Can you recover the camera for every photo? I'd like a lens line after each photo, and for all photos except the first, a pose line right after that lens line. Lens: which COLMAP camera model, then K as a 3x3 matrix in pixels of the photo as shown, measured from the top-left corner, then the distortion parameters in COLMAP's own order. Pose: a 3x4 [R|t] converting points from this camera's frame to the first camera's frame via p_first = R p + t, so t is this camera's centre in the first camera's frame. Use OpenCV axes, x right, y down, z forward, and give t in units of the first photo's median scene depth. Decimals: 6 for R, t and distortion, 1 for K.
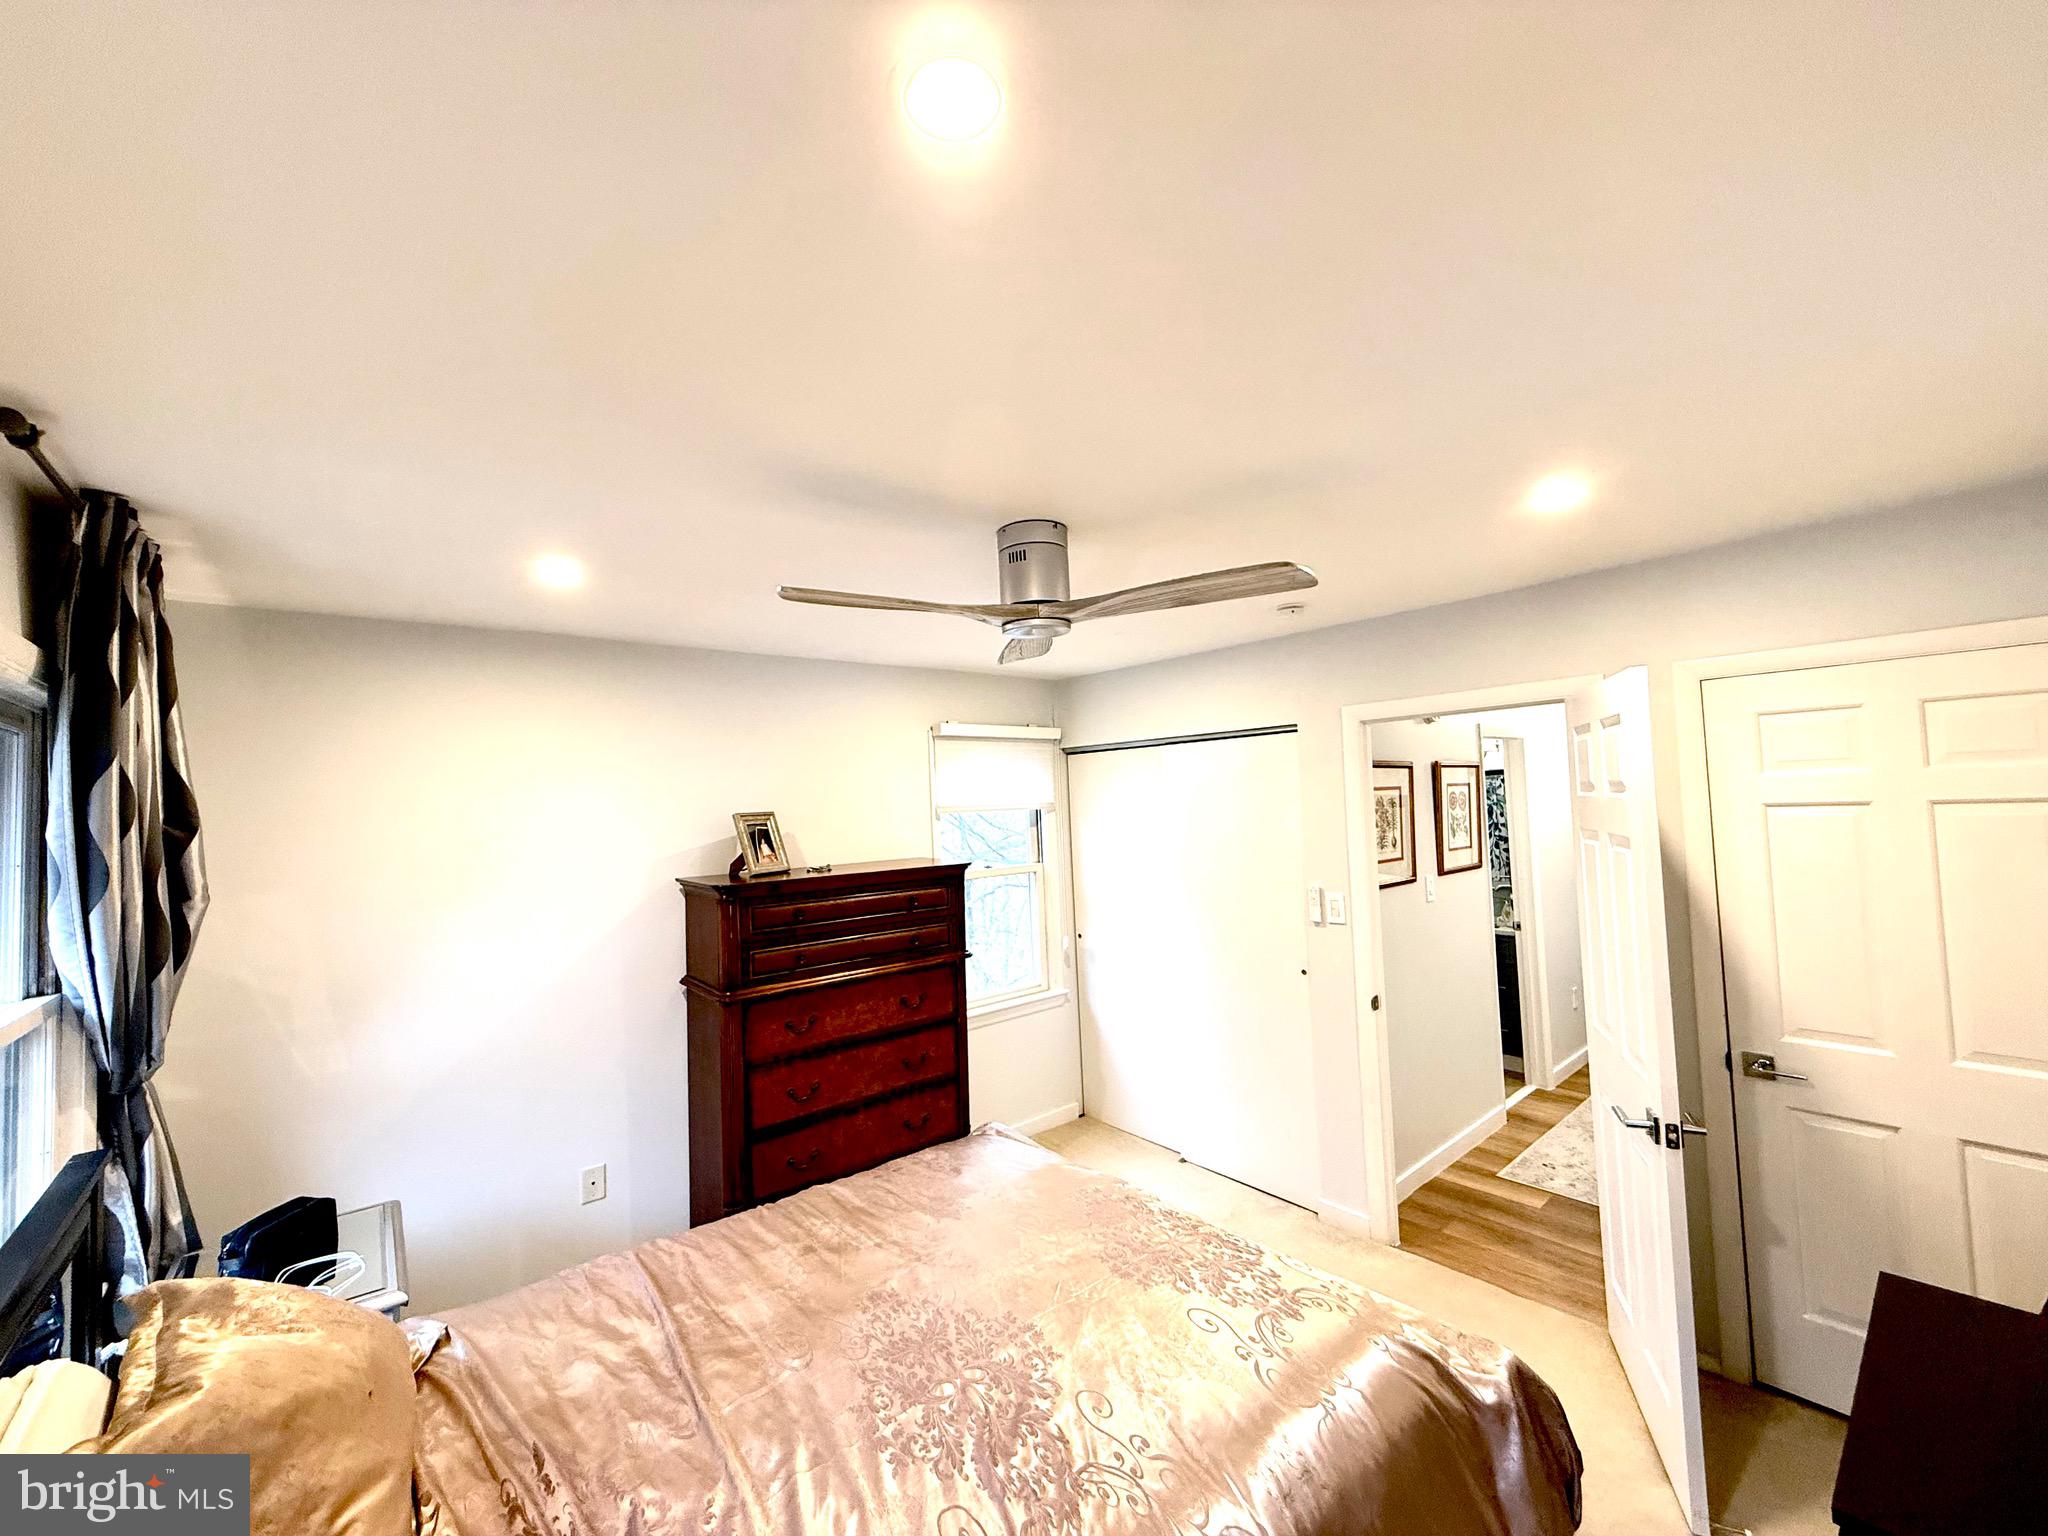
lens RADIAL K [[816.3, 0, 1018.3], [0, 816.3, 766.4], [0, 0, 1]] dist [-0.000174, -0.000215]
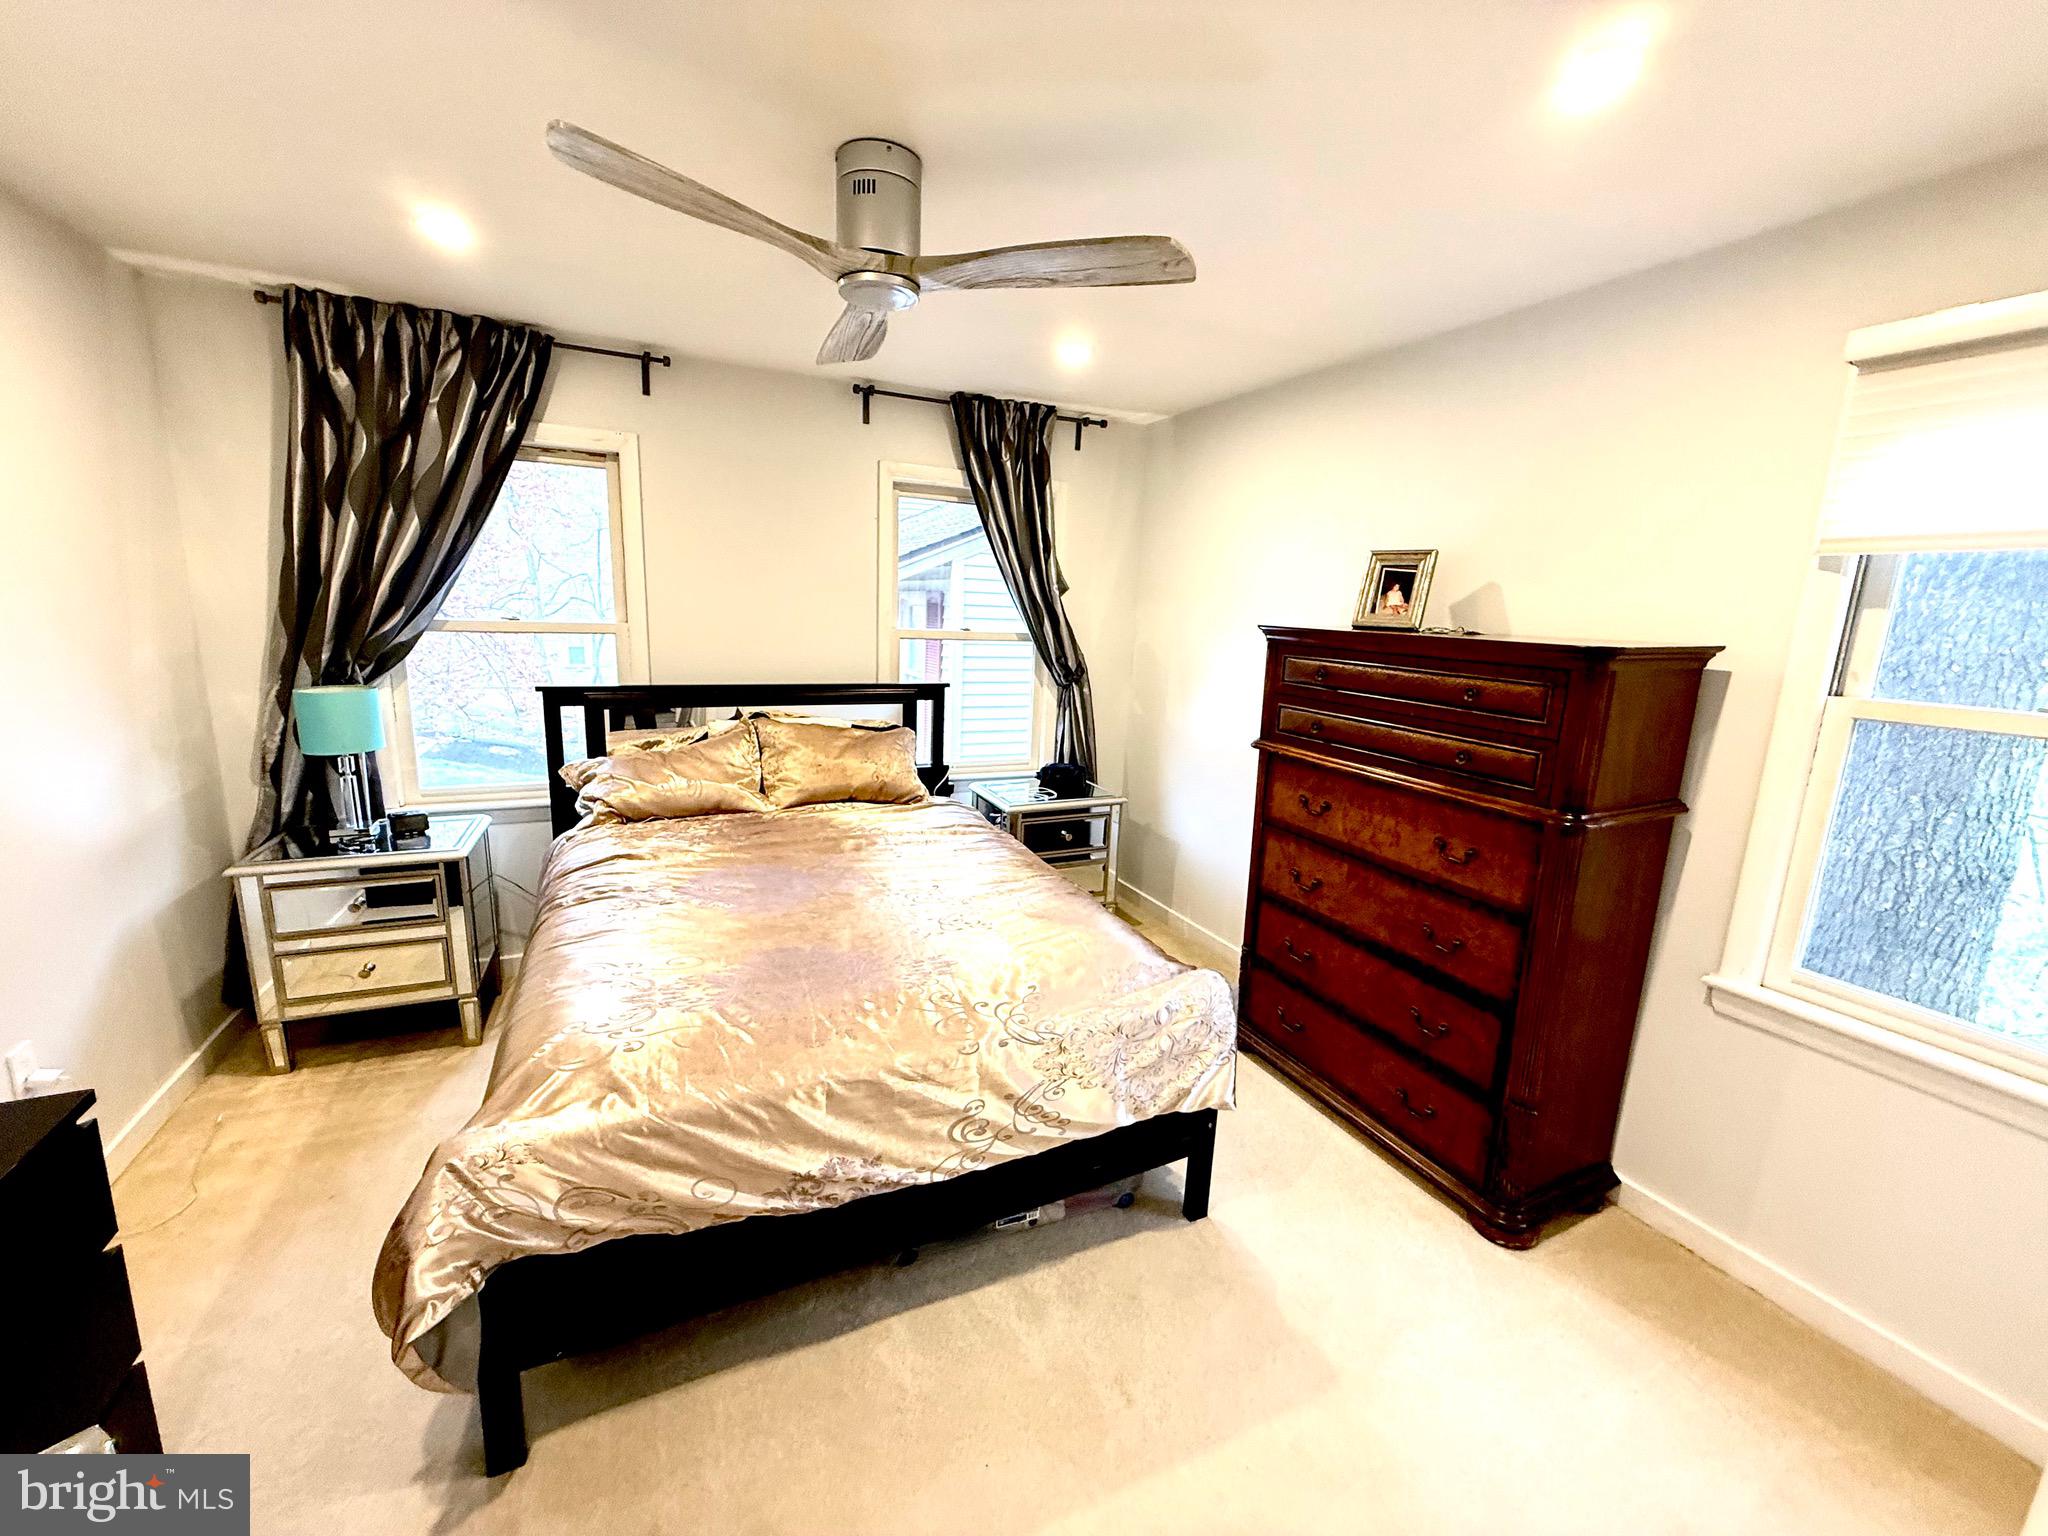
lens RADIAL K [[816.3, 0, 1018.3], [0, 816.3, 766.4], [0, 0, 1]] dist [-0.000174, -0.000215]
pose [[-0.260736, 0.222753, -0.939360, 0.536463], [0.022365, 0.974149, 0.224795, 0.072192], [0.965151, 0.037603, -0.258977, 0.826219]]
